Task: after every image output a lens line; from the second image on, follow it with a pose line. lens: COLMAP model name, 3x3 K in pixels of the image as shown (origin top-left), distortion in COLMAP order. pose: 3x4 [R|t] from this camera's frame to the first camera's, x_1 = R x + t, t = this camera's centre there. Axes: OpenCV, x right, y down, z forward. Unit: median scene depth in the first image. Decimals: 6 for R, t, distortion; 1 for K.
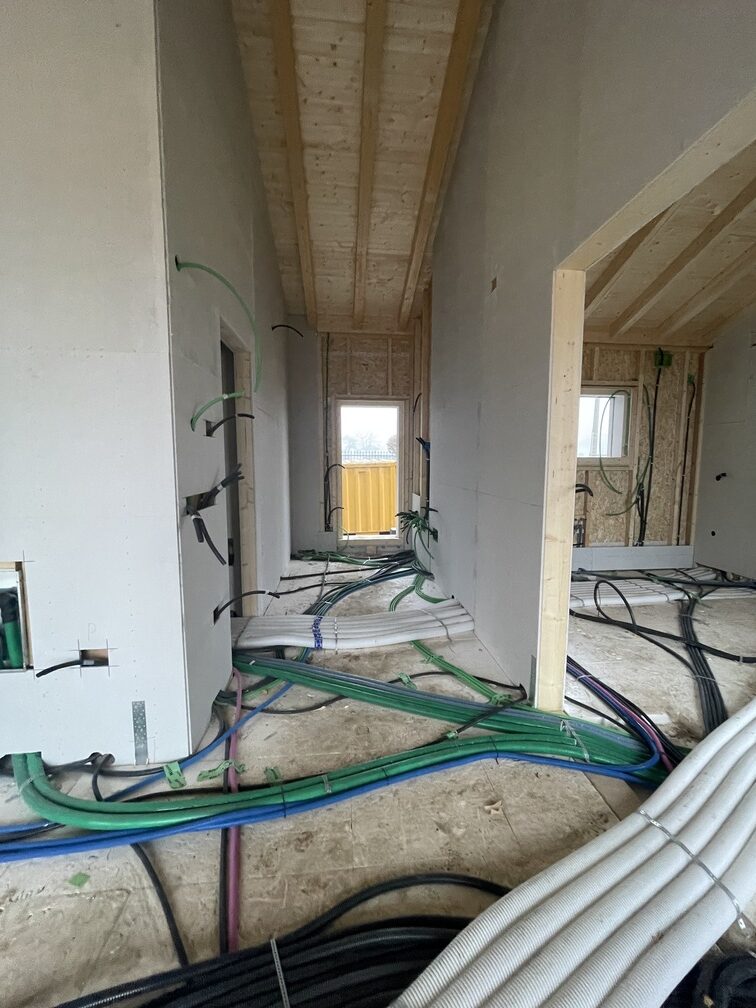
lens RADIAL K [[403.4, 0, 374.5], [0, 403.4, 505.1], [0, 0, 1]] dist [0.004358, 0.000276]
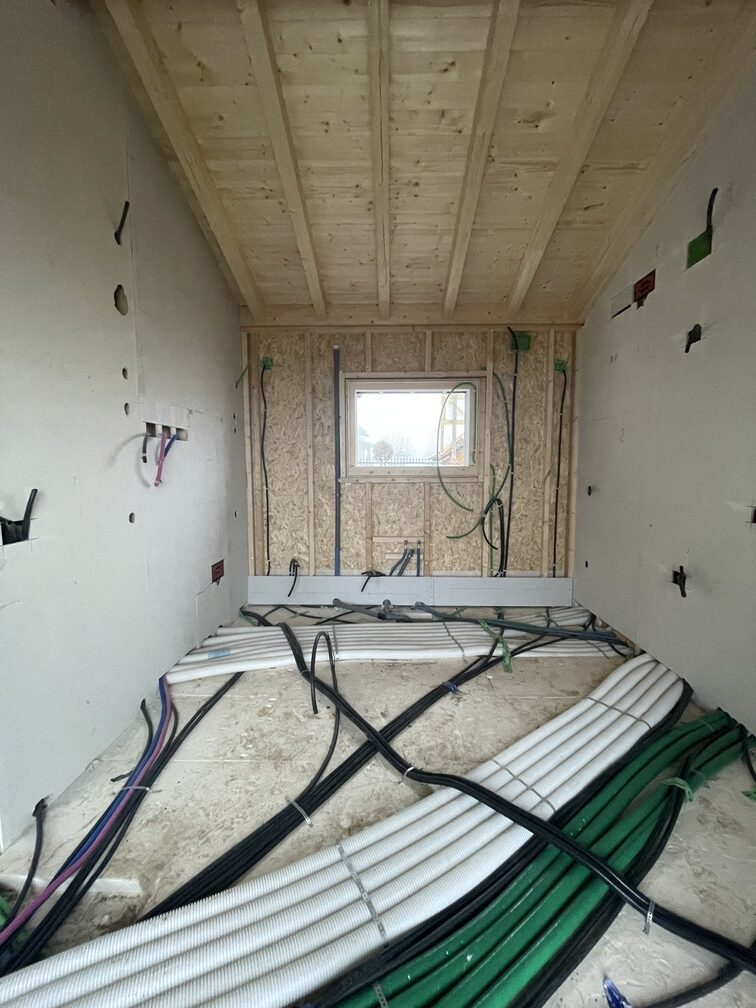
lens RADIAL K [[403.4, 0, 378.7], [0, 403.4, 501.6], [0, 0, 1]] dist [0.004358, 0.000276]
pose [[0.991155, 0.007673, -0.132485, 0.540389], [-0.009164, 0.999901, -0.010649, -0.037310], [0.132390, 0.011769, 0.991128, 0.183583]]
